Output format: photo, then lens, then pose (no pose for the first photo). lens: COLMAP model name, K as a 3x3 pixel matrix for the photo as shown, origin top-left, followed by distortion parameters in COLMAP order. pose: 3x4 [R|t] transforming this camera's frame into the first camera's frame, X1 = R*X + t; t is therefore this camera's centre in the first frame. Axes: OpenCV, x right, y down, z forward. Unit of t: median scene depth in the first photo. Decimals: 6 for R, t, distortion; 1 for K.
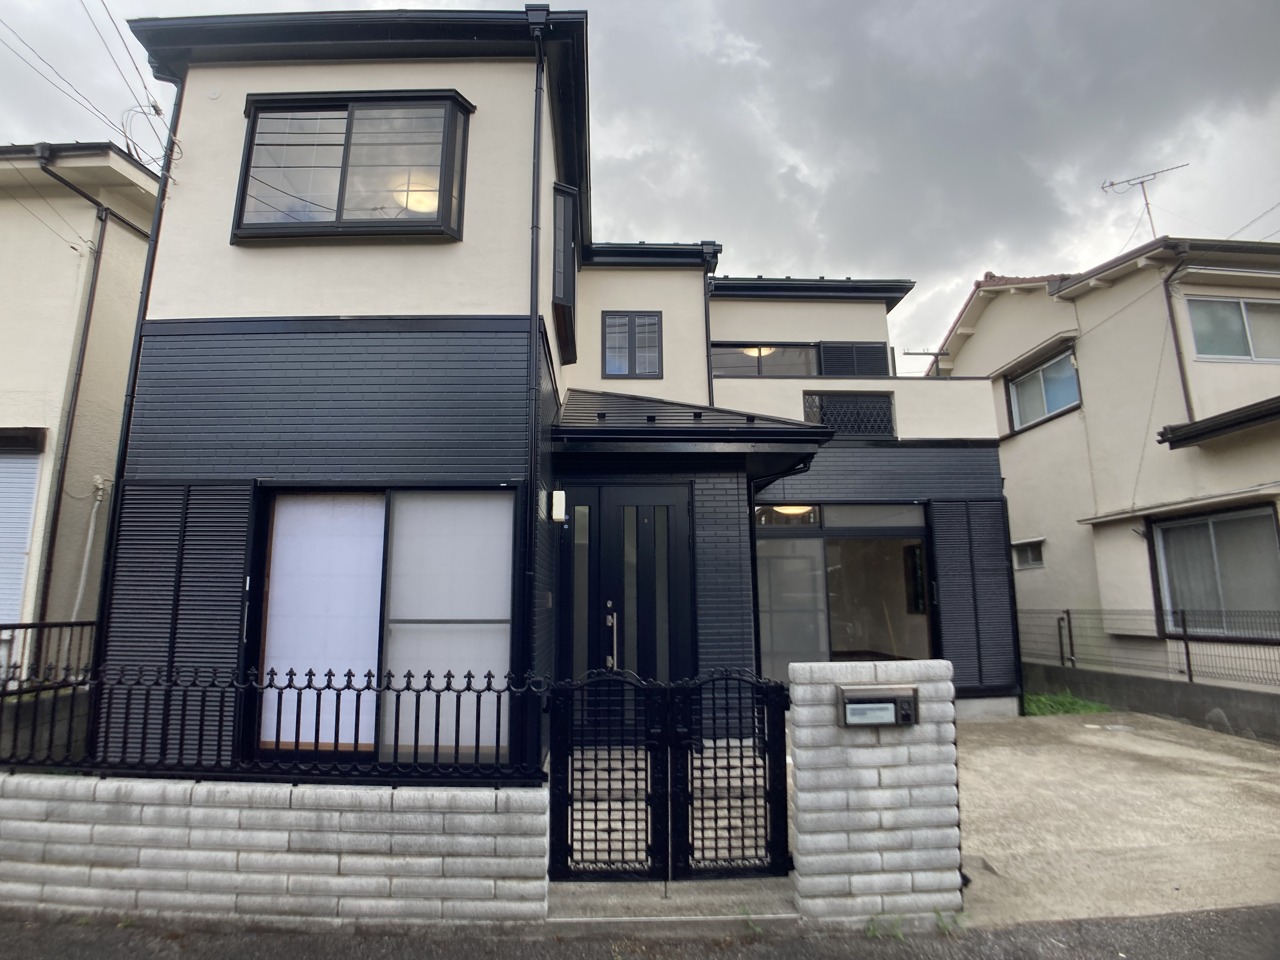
lens RADIAL K [[687.6, 0, 640.0], [0, 687.6, 480.0], [0, 0, 1]] dist [-0.075878, 0.002730]
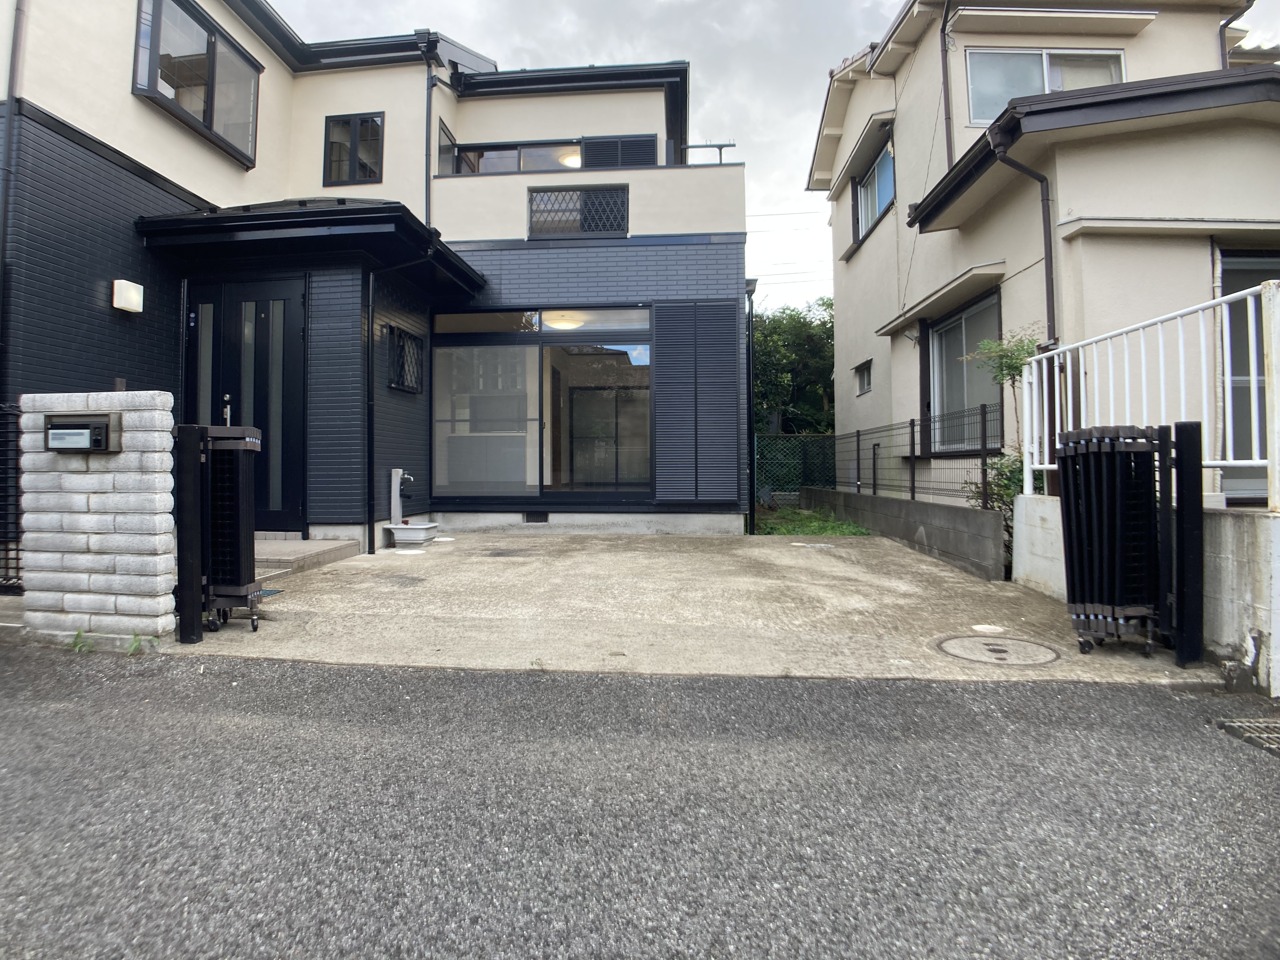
lens RADIAL K [[685.7, 0, 630.6], [0, 685.7, 461.1], [0, 0, 1]] dist [-0.097314, 0.020651]
pose [[0.994093, 0.003075, -0.108493, 1.279702], [0.014952, 0.986187, 0.164959, 0.232224], [0.107501, -0.165607, 0.980315, 0.139986]]
